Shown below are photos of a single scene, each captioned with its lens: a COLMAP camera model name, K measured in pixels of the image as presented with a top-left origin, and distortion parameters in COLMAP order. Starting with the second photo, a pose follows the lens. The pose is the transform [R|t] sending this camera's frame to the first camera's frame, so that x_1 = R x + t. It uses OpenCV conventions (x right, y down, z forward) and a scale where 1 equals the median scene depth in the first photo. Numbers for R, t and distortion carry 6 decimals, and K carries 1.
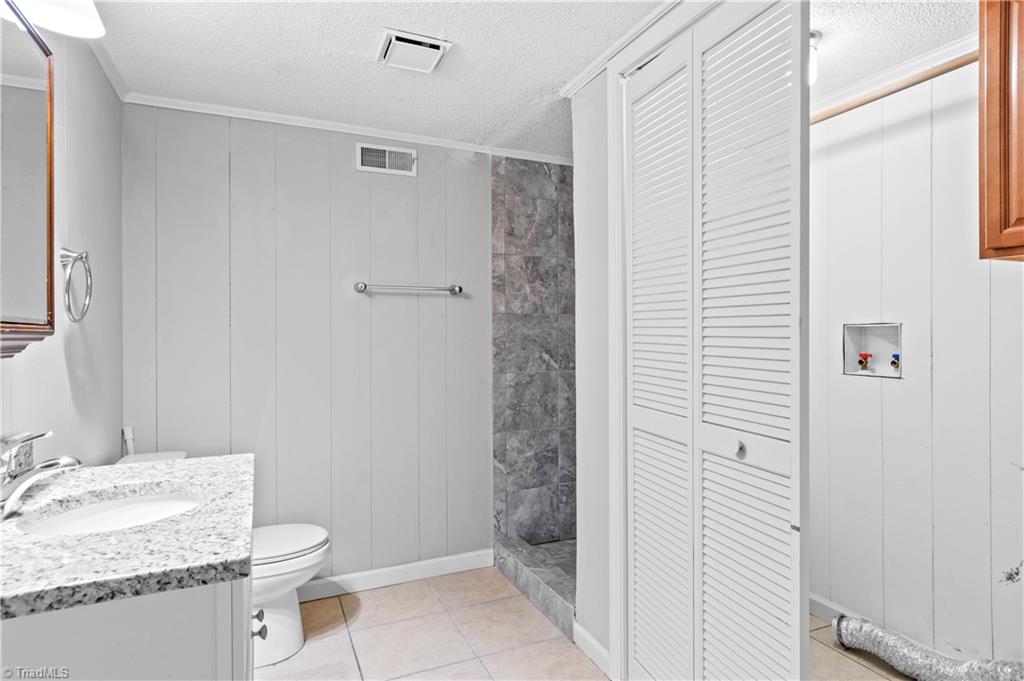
lens RADIAL K [[566.0, 0, 531.3], [0, 566.0, 331.3], [0, 0, 1]] dist [-0.003430, -0.000939]
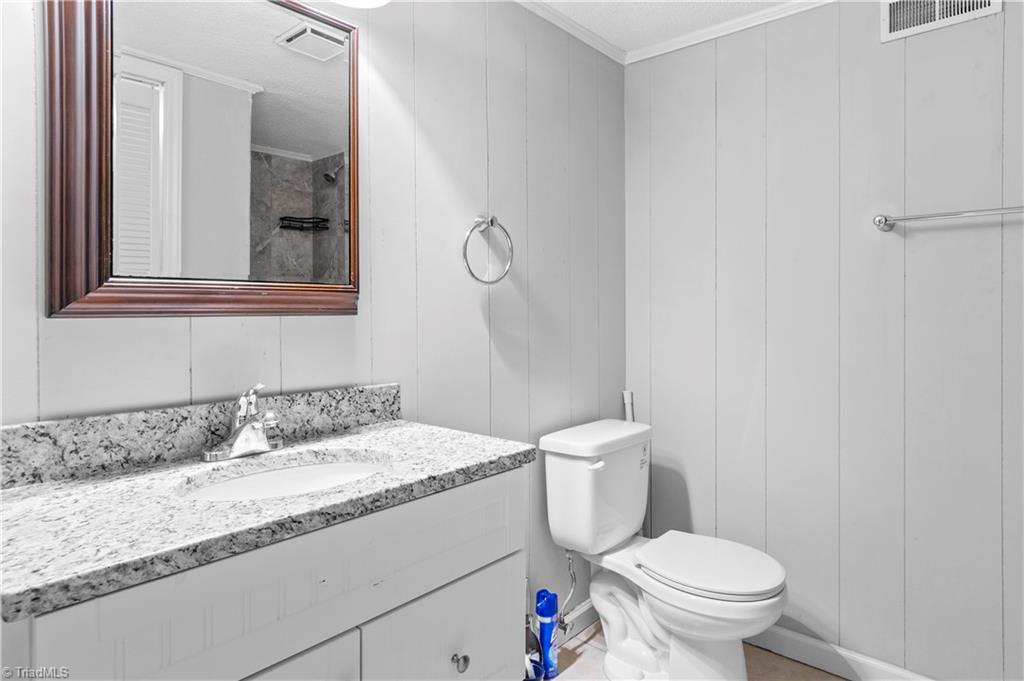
lens RADIAL K [[582.6, 0, 513.8], [0, 582.6, 308.6], [0, 0, 1]] dist [-0.004577, -0.001185]
pose [[0.433481, 0.006709, -0.901138, 0.271909], [0.005861, 0.999930, 0.010264, 0.025587], [0.901144, -0.009731, 0.433411, 0.815396]]
